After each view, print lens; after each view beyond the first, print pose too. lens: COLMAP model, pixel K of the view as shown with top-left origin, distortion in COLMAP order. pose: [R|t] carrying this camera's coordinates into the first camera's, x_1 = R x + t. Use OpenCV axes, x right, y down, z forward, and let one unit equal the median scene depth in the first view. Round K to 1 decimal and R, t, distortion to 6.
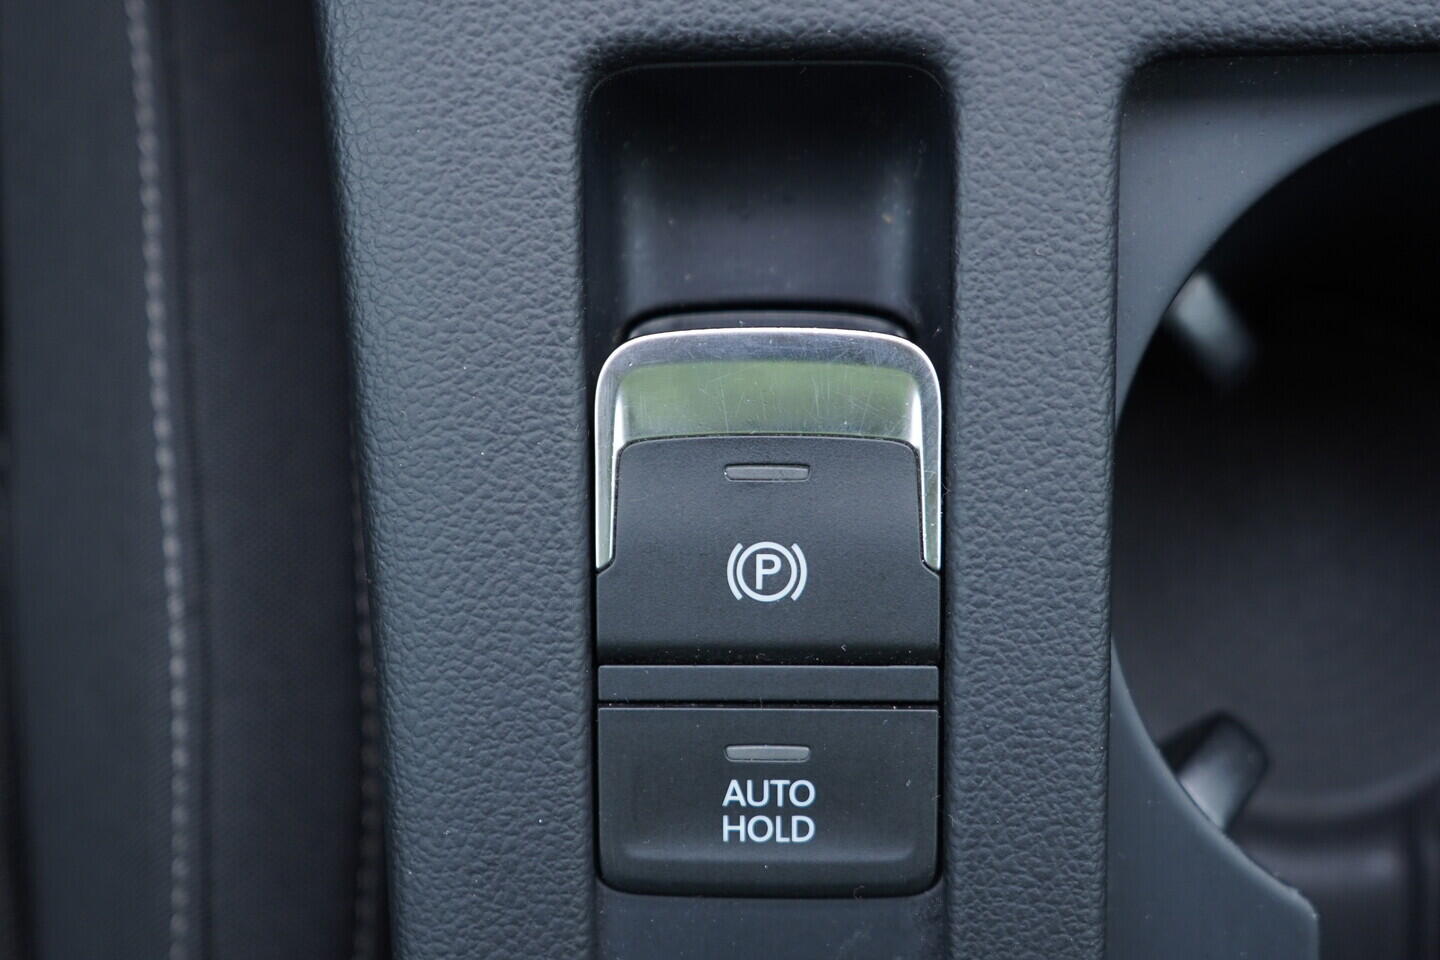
lens RADIAL K [[1473.6, 0, 720.7], [0, 1473.6, 478.6], [0, 0, 1]] dist [-0.006080, 0.000000]
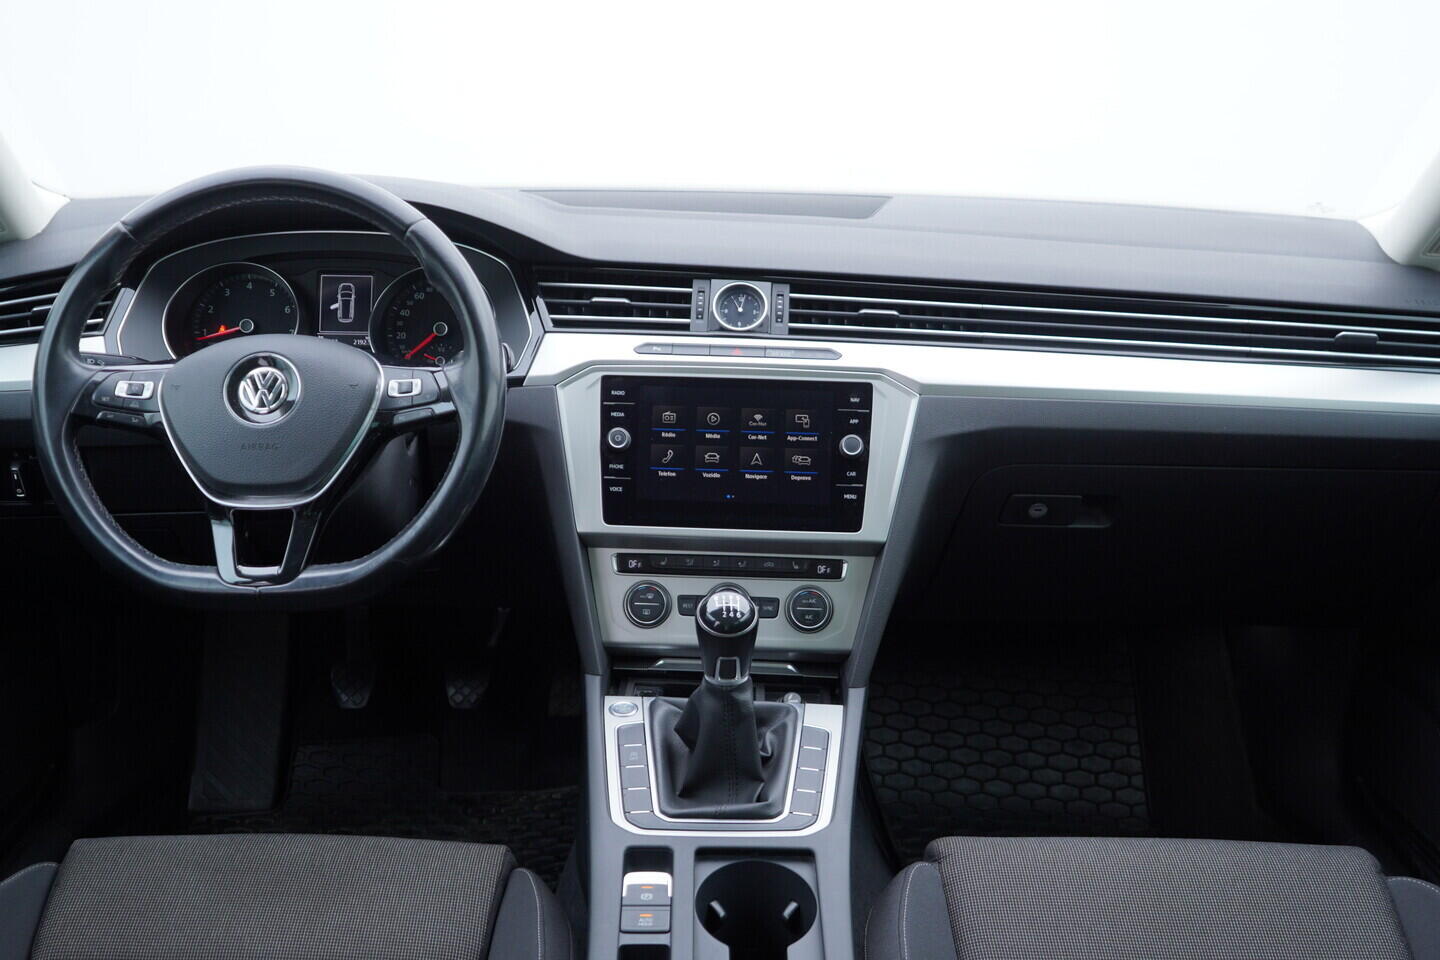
lens RADIAL K [[1473.6, 0, 734.7], [0, 1473.6, 507.7], [0, 0, 1]] dist [-0.006080, 0.000000]
pose [[0.999745, 0.009332, 0.020544, 0.292229], [0.014789, 0.416678, -0.908934, 5.731564], [-0.017043, 0.909006, 0.416434, -3.669493]]
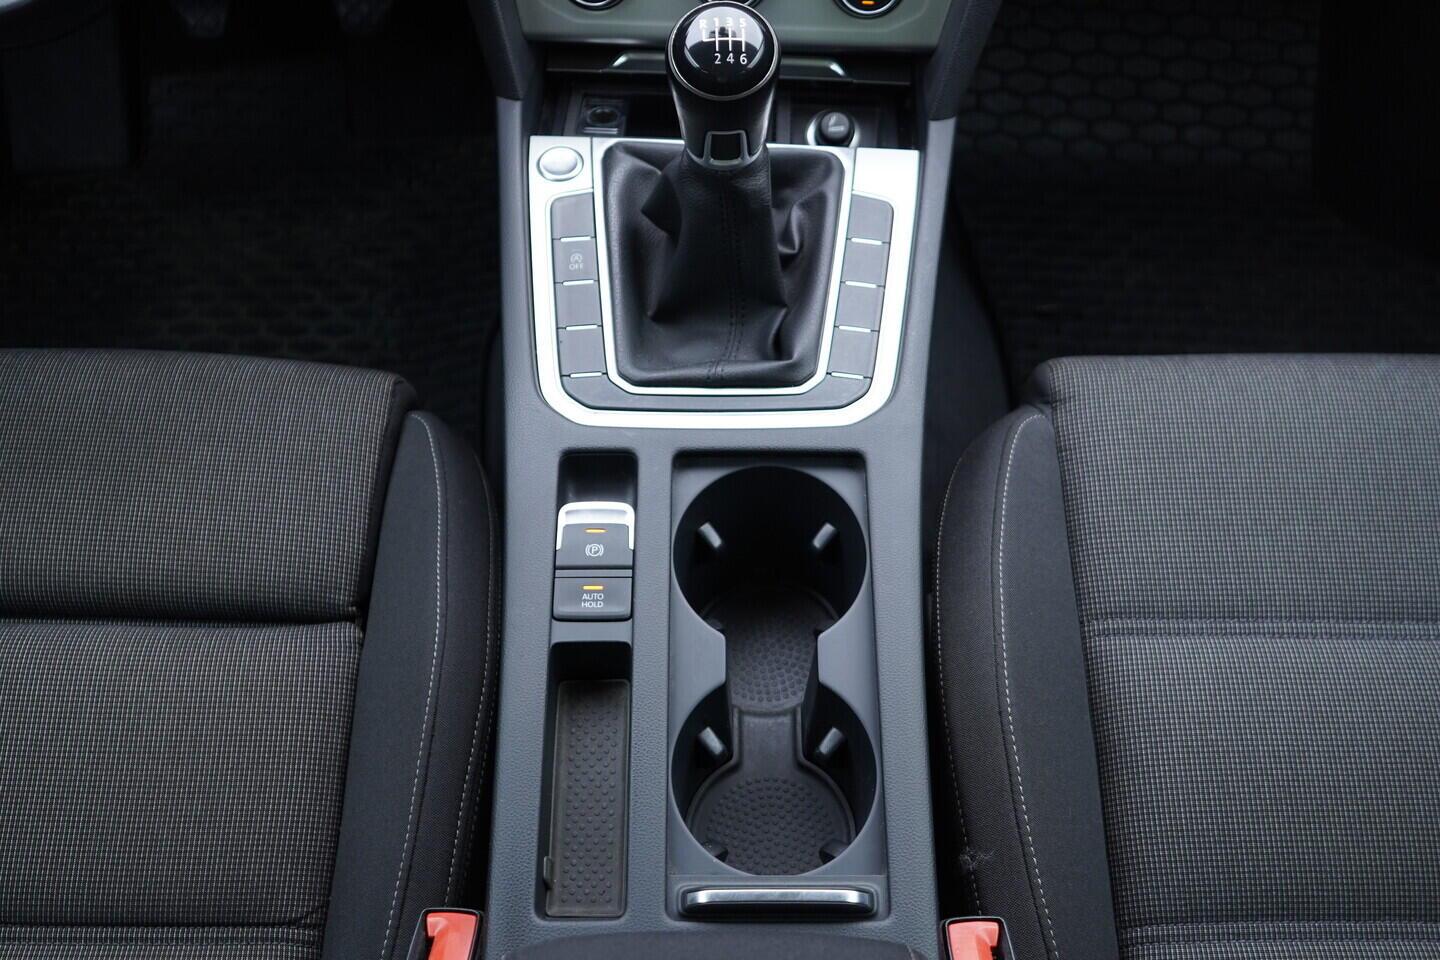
lens RADIAL K [[1473.6, 0, 728.7], [0, 1473.6, 486.1], [0, 0, 1]] dist [-0.006080, 0.000000]
pose [[0.999998, 0.001592, -0.000893, 0.438240], [-0.001822, 0.839972, -0.542626, 2.305764], [-0.000113, 0.542627, 0.839974, -2.837432]]
